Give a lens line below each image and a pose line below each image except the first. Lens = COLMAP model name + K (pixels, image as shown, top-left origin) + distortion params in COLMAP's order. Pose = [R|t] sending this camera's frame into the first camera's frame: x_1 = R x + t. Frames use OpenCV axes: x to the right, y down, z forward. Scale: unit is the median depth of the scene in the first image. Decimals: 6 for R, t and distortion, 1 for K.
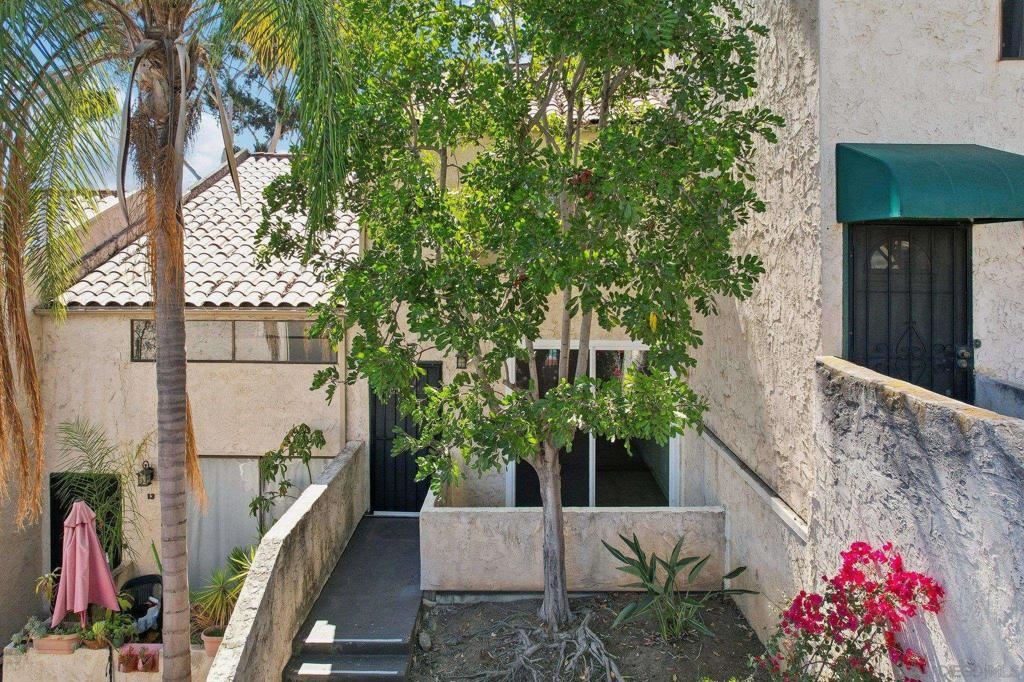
lens RADIAL K [[656.8, 0, 474.4], [0, 656.8, 279.9], [0, 0, 1]] dist [-0.039133, 0.027128]
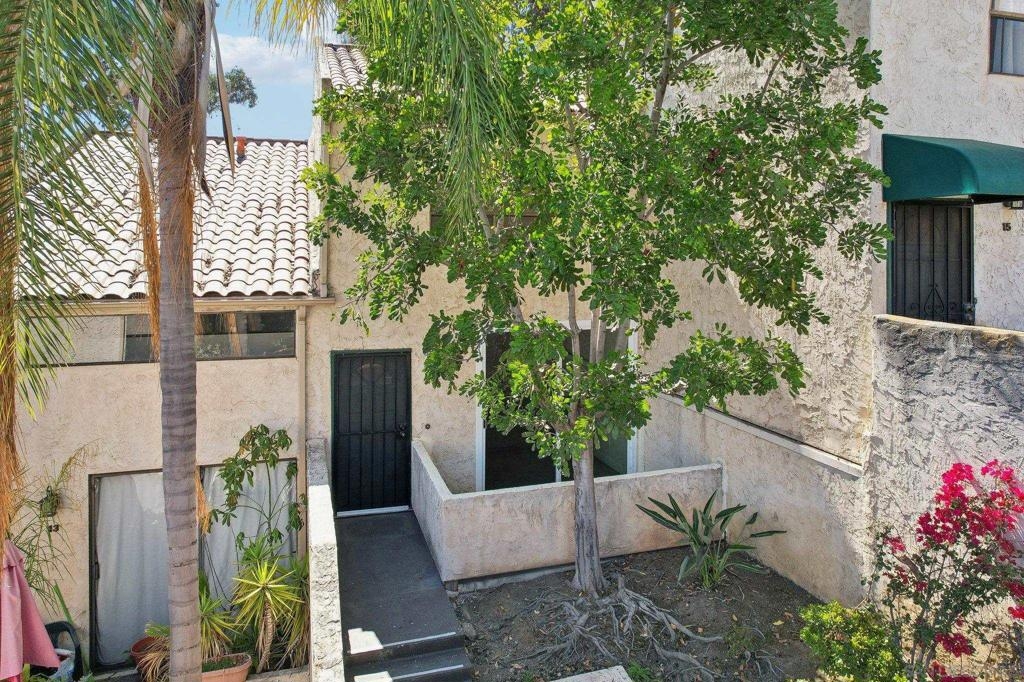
lens RADIAL K [[656.8, 0, 486.0], [0, 656.8, 275.5], [0, 0, 1]] dist [-0.039133, 0.027128]
pose [[0.954525, -0.013557, 0.297822, -0.364030], [0.013621, 0.999906, 0.001861, 0.026170], [-0.297819, 0.002280, 0.954620, 0.070686]]
